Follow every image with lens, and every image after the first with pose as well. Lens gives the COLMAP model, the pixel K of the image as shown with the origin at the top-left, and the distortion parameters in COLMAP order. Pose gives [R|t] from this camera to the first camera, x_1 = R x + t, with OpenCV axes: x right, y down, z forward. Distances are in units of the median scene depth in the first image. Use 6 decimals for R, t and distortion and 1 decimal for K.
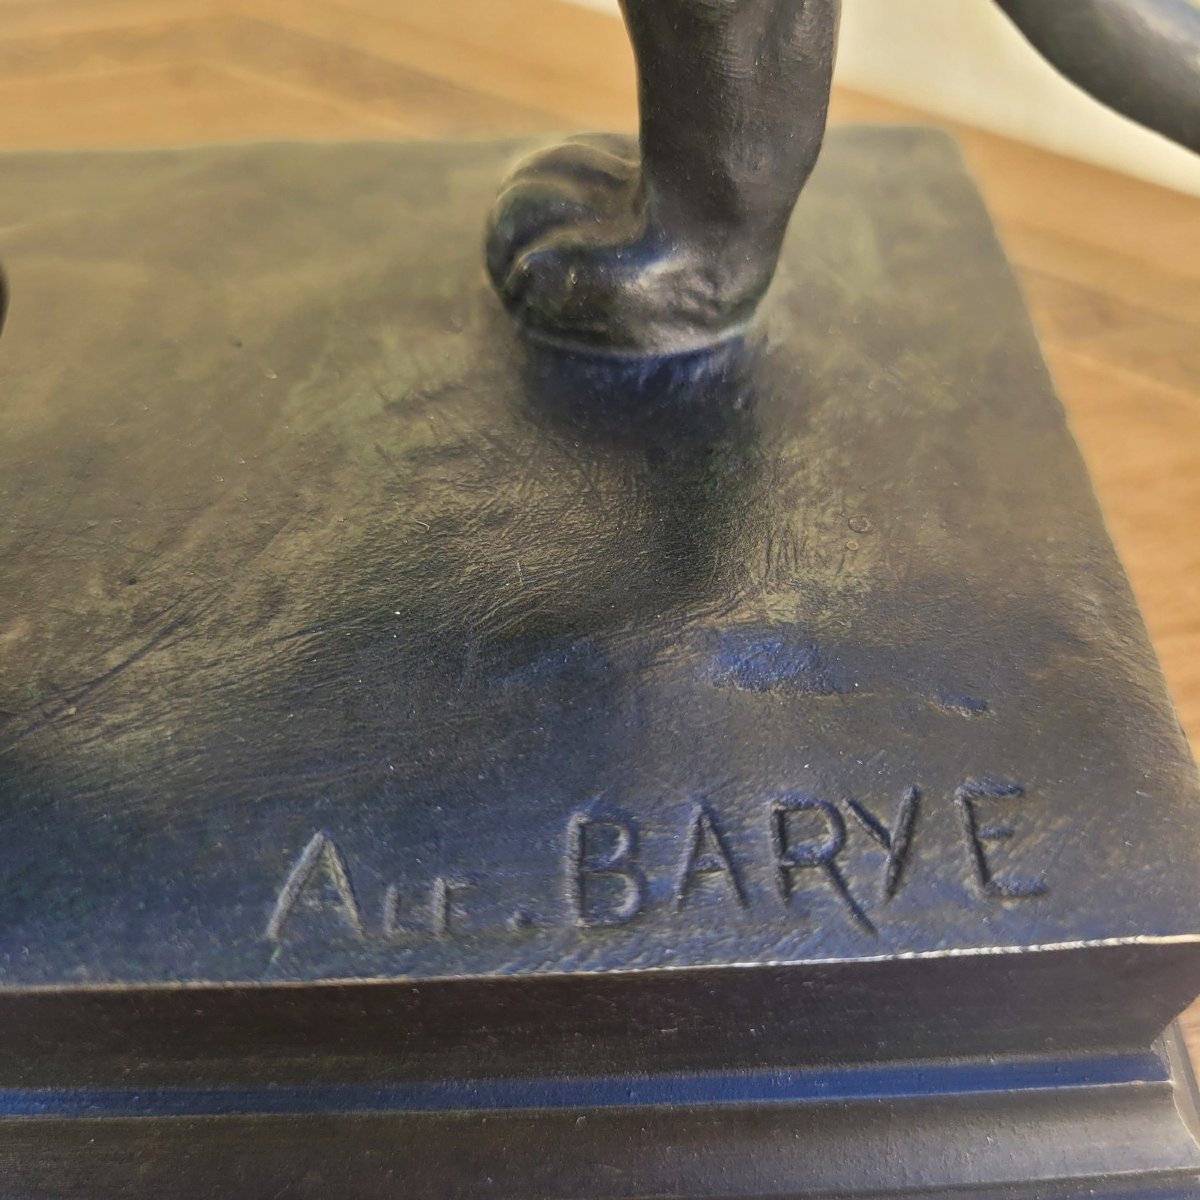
lens RADIAL K [[1421.4, 0, 598.4], [0, 1421.4, 600.7], [0, 0, 1]] dist [-0.103492, 0.000000]
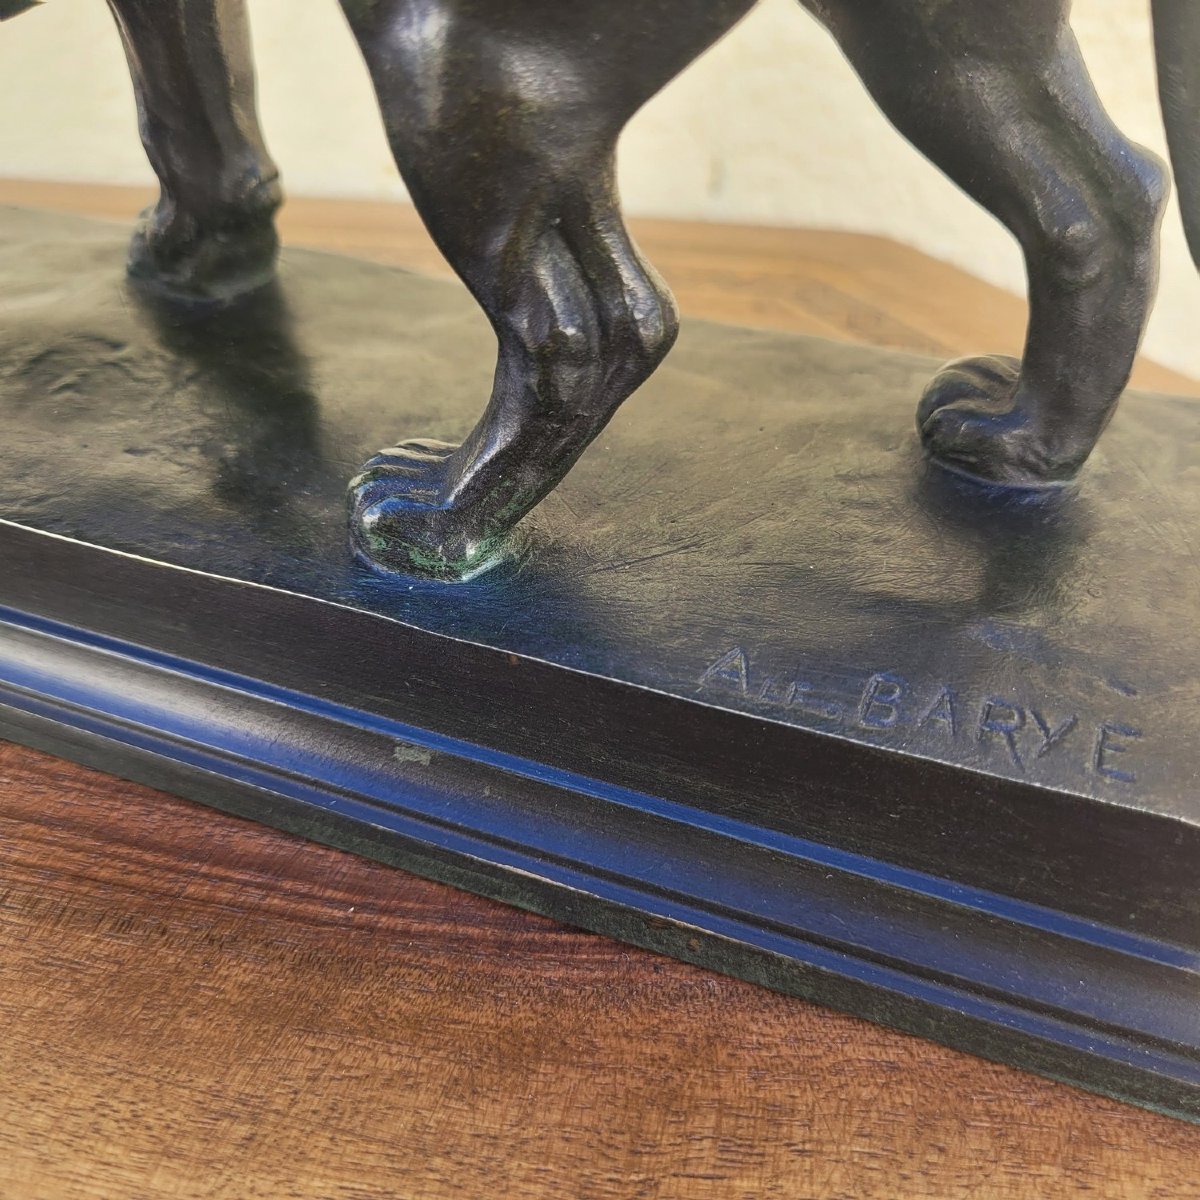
lens RADIAL K [[1274.2, 0, 604.1], [0, 1274.2, 594.6], [0, 0, 1]] dist [-0.018756, 0.000000]
pose [[0.911524, 0.245136, -0.330201, 0.141920], [-0.303498, 0.942802, -0.137890, 0.303638], [0.277512, 0.225905, 0.933785, -0.502241]]
